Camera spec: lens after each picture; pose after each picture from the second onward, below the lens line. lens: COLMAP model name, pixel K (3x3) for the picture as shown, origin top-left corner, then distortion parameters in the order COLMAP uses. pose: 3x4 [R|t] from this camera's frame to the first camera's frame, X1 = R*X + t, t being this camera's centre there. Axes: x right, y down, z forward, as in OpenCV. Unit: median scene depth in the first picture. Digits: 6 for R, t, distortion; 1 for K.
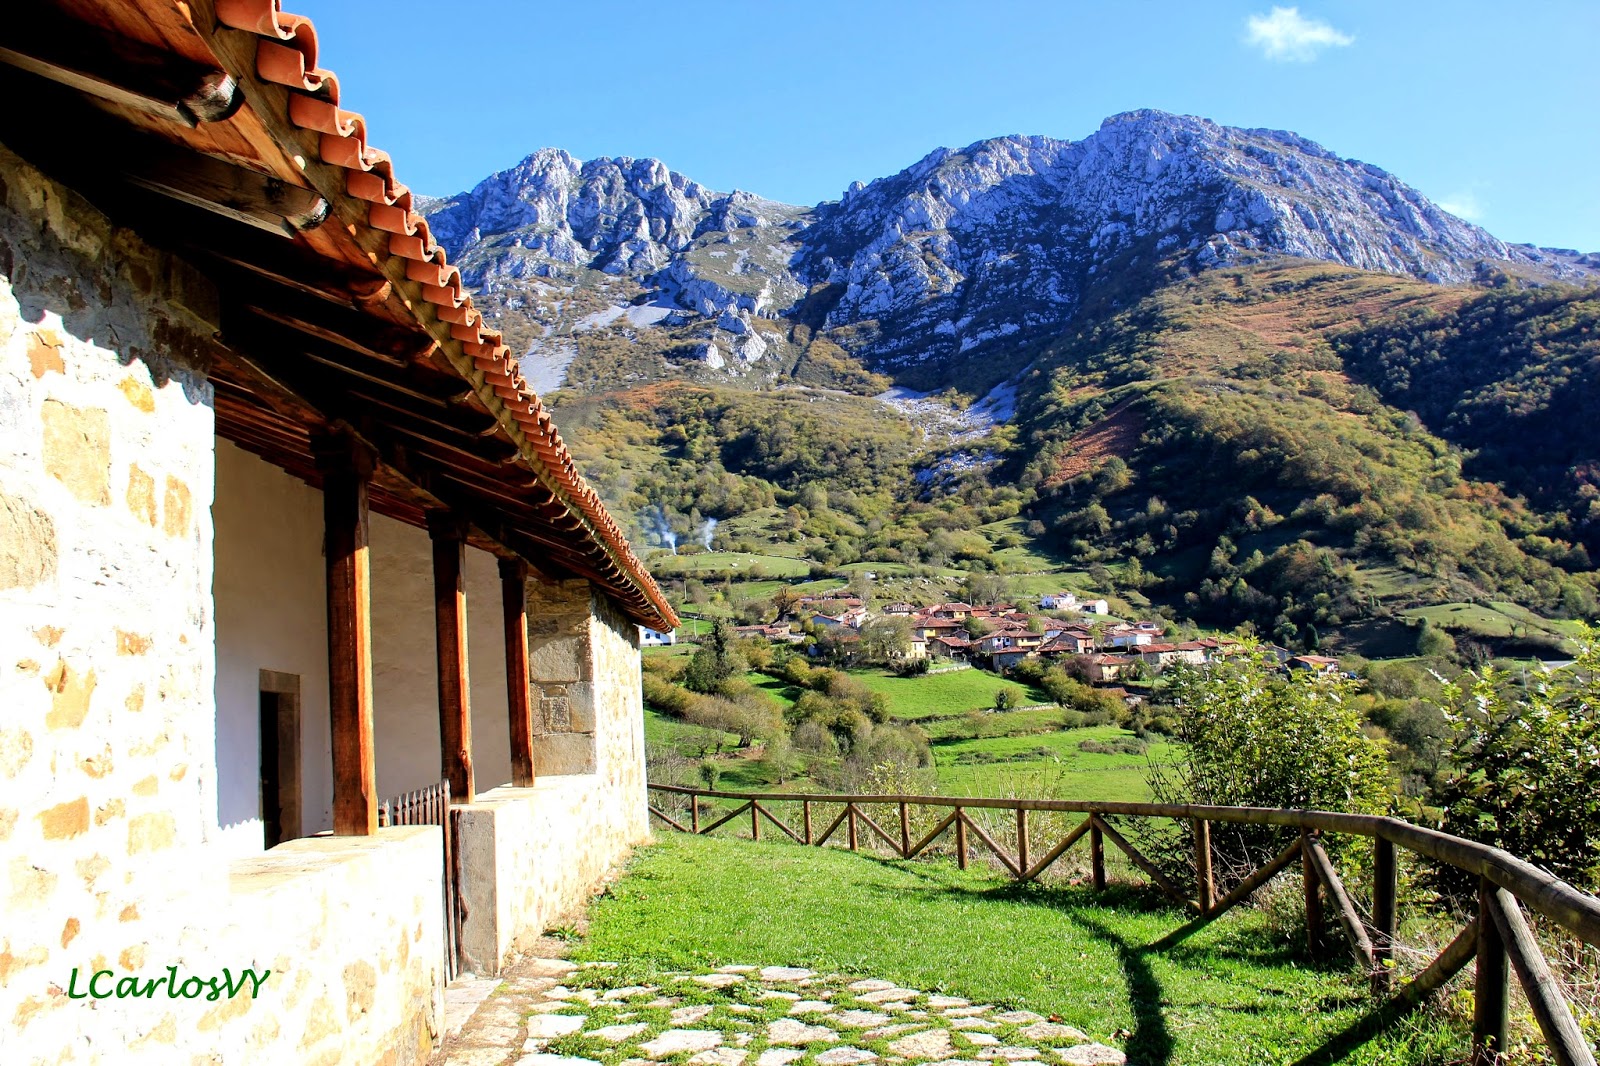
lens RADIAL K [[1343.5, 0, 825.1], [0, 1343.5, 530.3], [0, 0, 1]] dist [-0.193707, 0.162398]
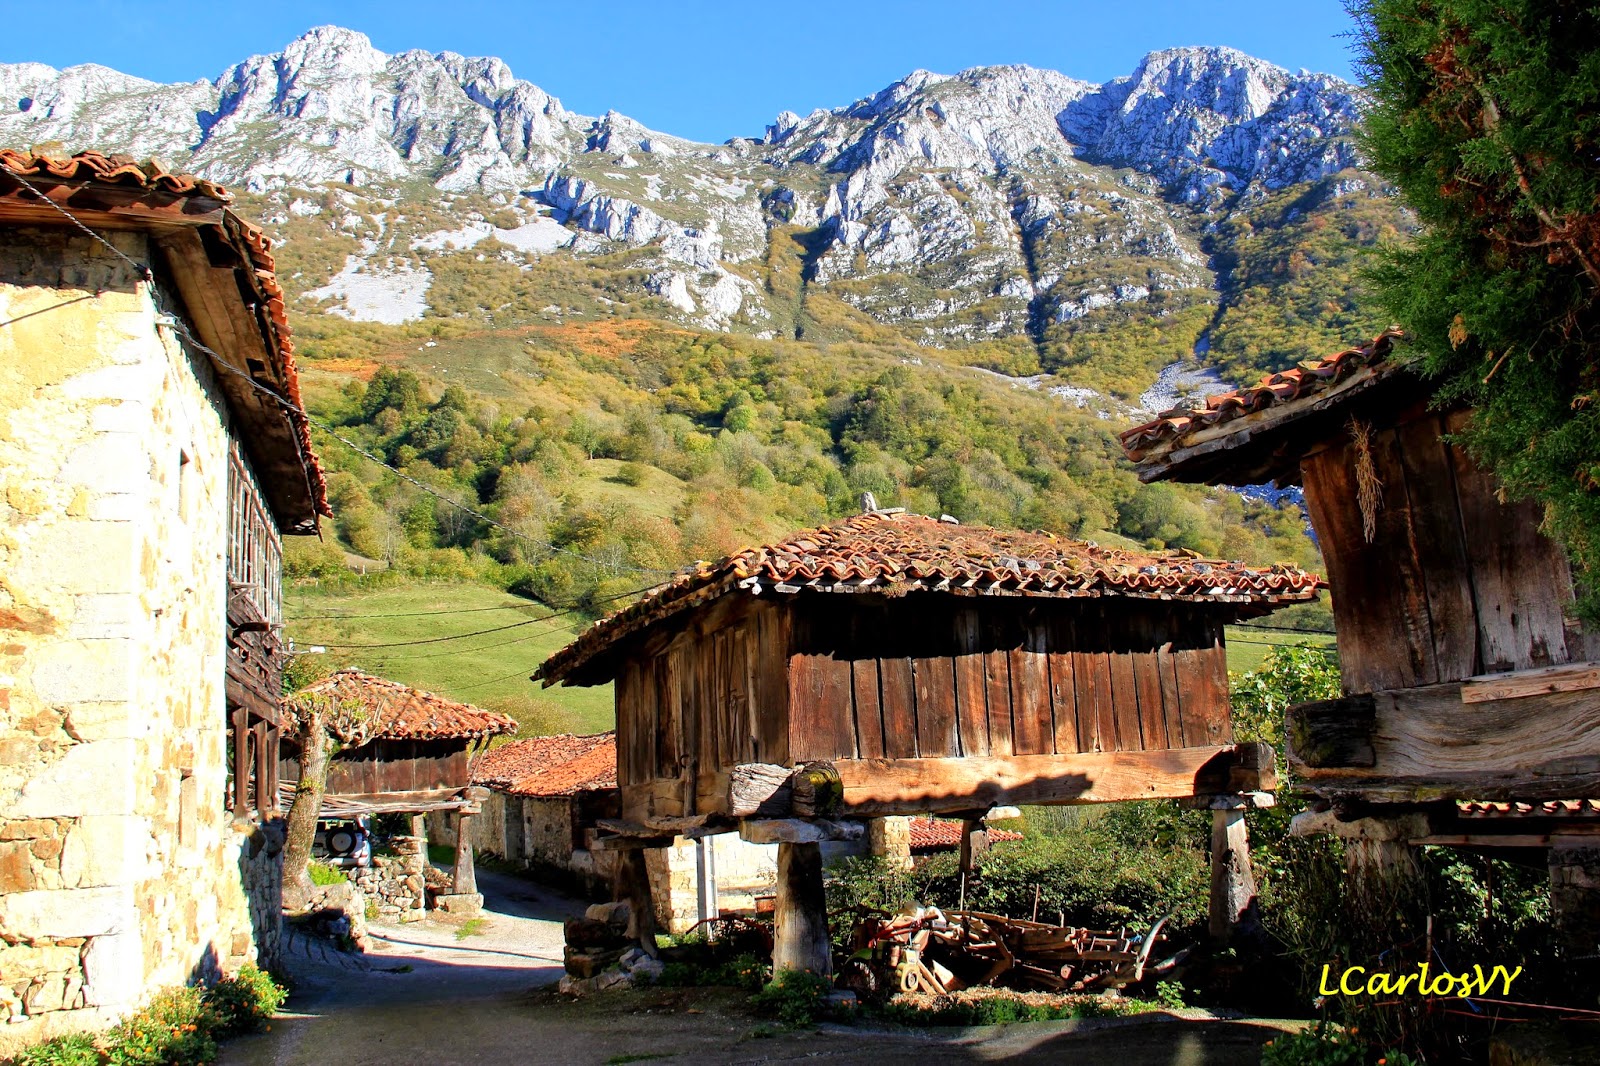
lens RADIAL K [[1343.5, 0, 825.1], [0, 1343.5, 530.3], [0, 0, 1]] dist [-0.193707, 0.162398]
pose [[0.968806, 0.044658, 0.243765, -0.159528], [-0.030160, 0.997565, -0.062888, 0.009905], [-0.245980, 0.053574, 0.967793, 0.414408]]
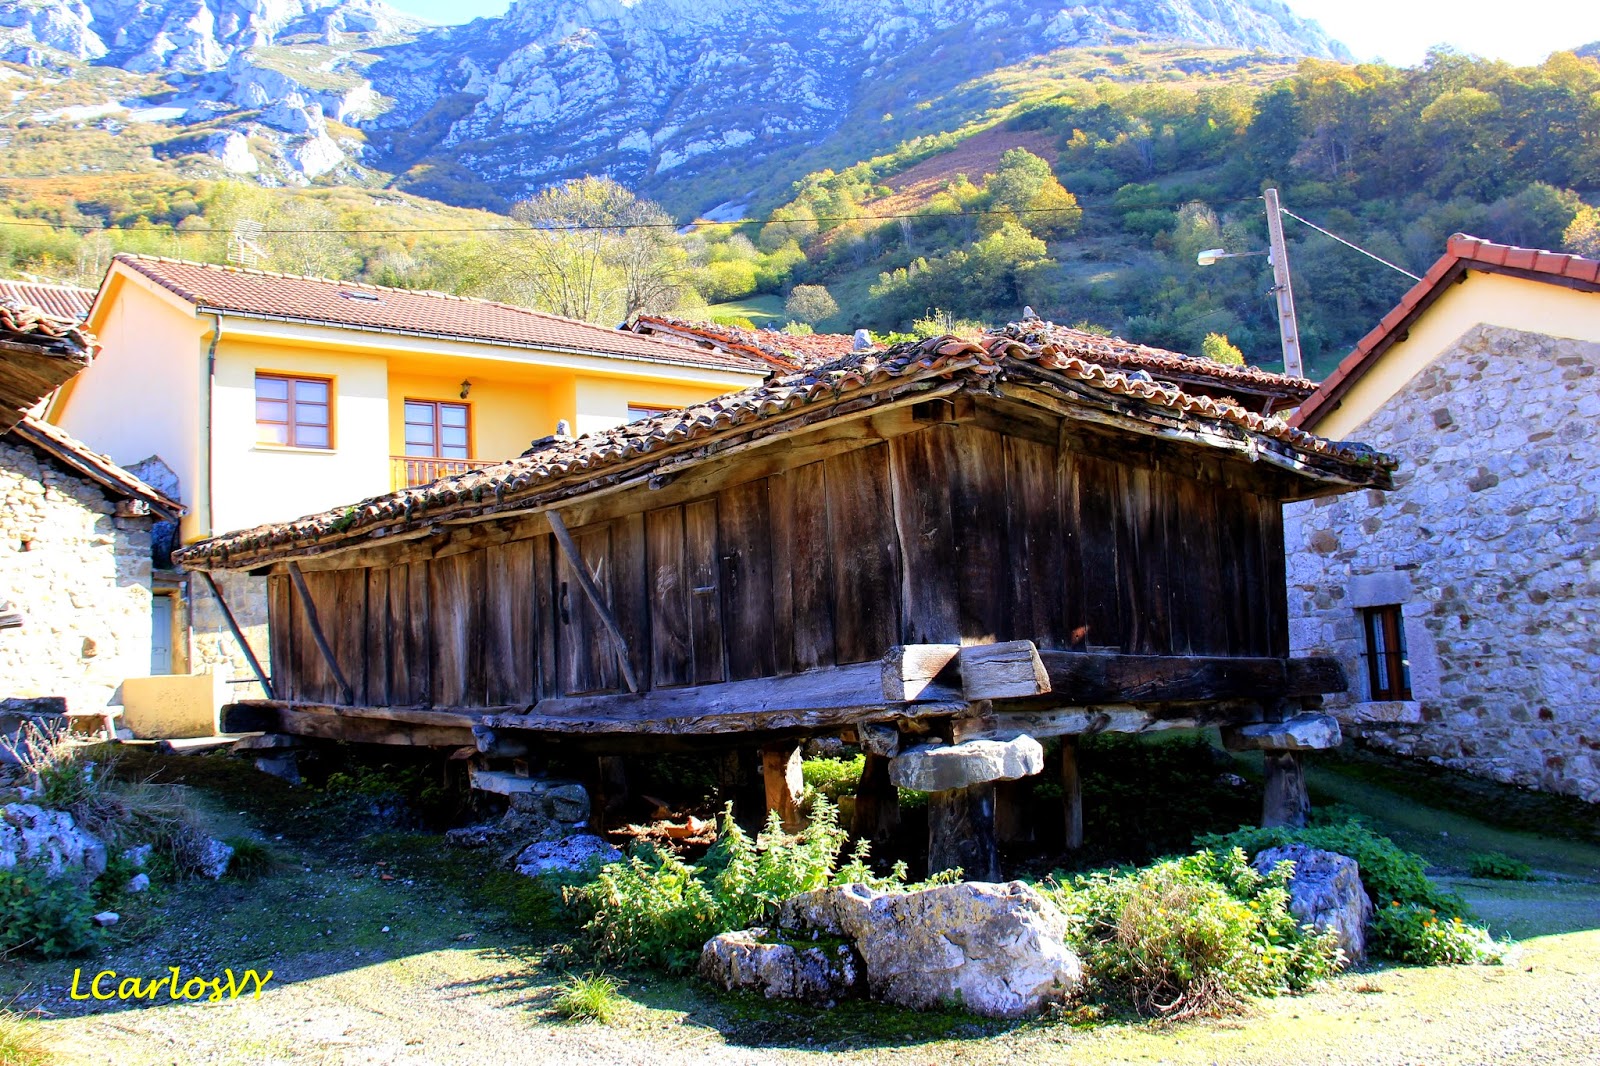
lens RADIAL K [[1343.5, 0, 825.1], [0, 1343.5, 530.3], [0, 0, 1]] dist [-0.193707, 0.162398]
pose [[0.977836, 0.021700, 0.208244, 0.053982], [-0.021878, 0.999760, -0.001449, 0.030044], [-0.208226, -0.003139, 0.978076, 0.390256]]
